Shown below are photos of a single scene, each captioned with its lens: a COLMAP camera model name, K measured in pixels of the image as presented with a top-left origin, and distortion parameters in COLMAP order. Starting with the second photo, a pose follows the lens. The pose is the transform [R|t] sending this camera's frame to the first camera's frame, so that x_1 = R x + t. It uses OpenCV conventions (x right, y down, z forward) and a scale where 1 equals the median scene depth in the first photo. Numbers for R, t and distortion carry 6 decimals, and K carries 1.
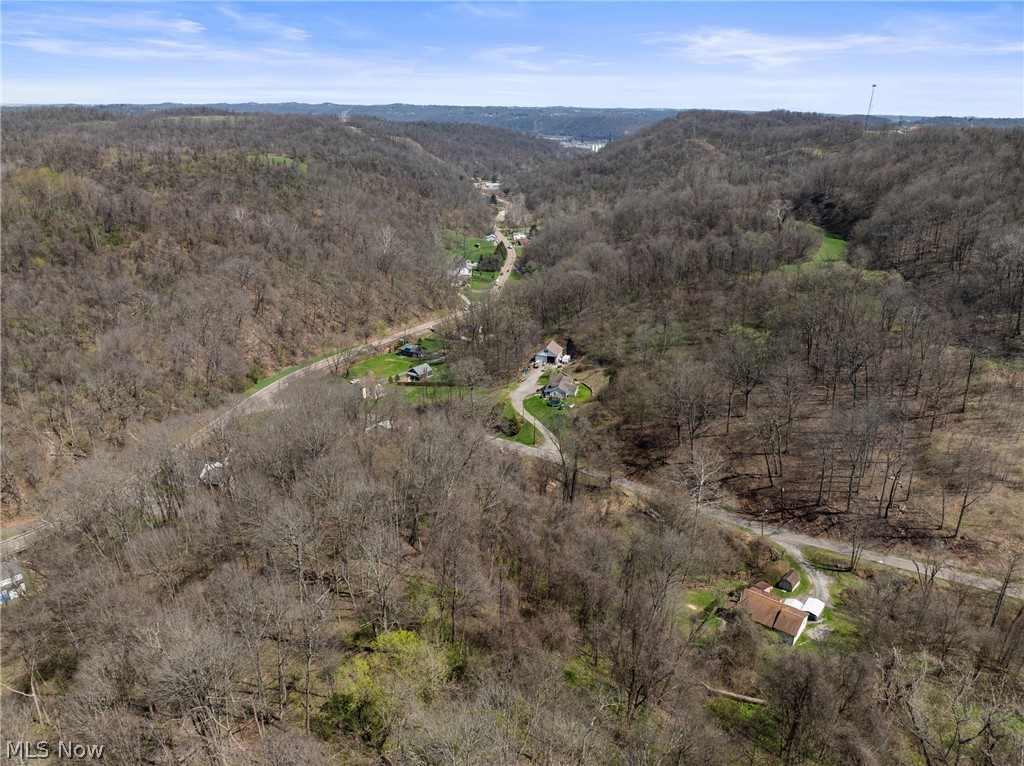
lens RADIAL K [[706.3, 0, 512.3], [0, 706.3, 382.5], [0, 0, 1]] dist [-0.018480, 0.003306]
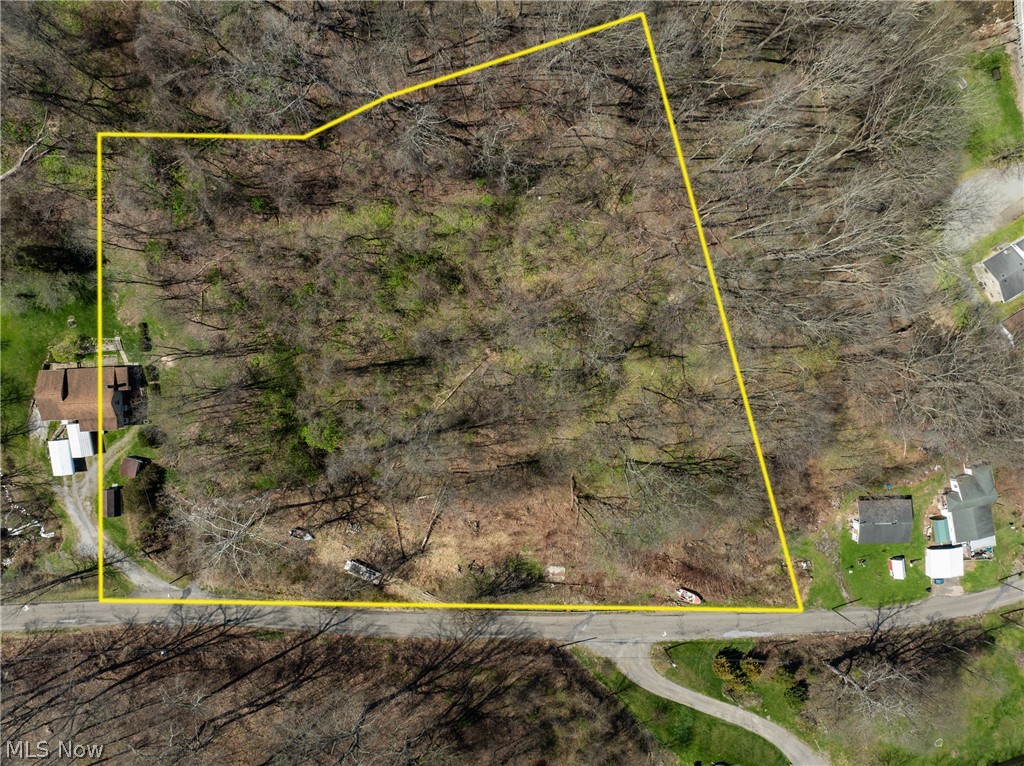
lens RADIAL K [[706.3, 0, 512.2], [0, 706.3, 383.1], [0, 0, 1]] dist [-0.018480, 0.003306]
pose [[-0.742884, 0.669074, -0.021543, -0.011851], [-0.283898, -0.285746, 0.915288, -0.449551], [0.606239, 0.686068, 0.402224, 0.731688]]
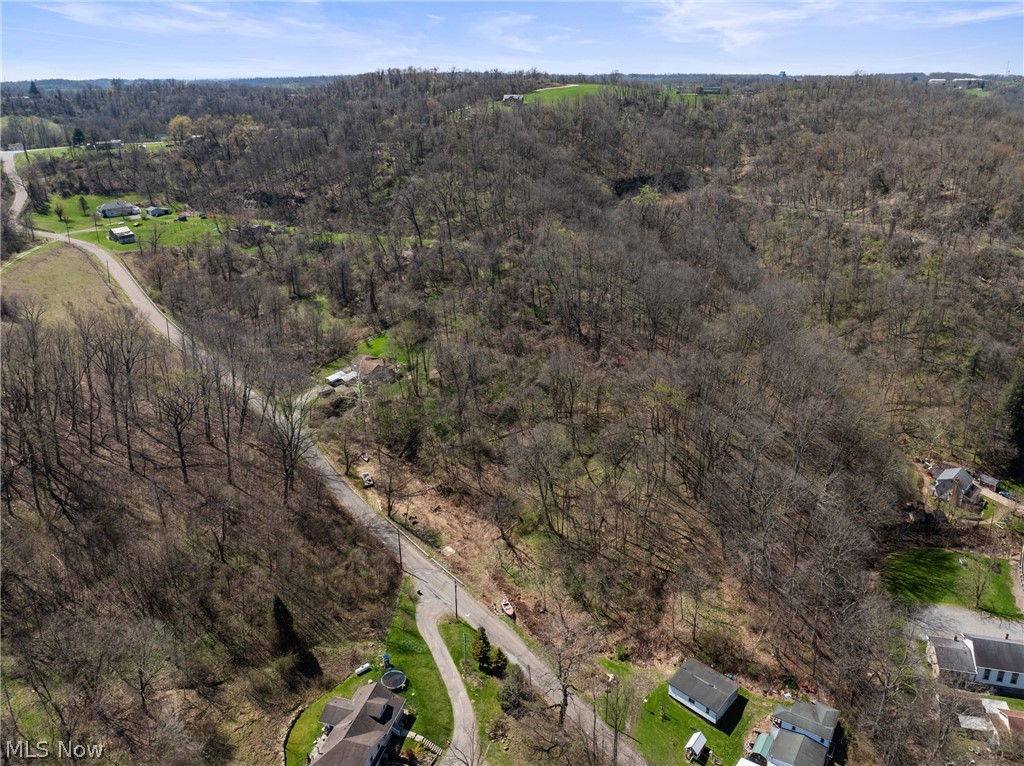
lens RADIAL K [[706.3, 0, 512.4], [0, 706.3, 383.0], [0, 0, 1]] dist [-0.018480, 0.003306]
pose [[-0.997519, -0.022837, 0.066596, -0.070756], [0.031324, 0.703178, 0.710323, -0.657821], [-0.063051, 0.710647, -0.700718, 1.707004]]
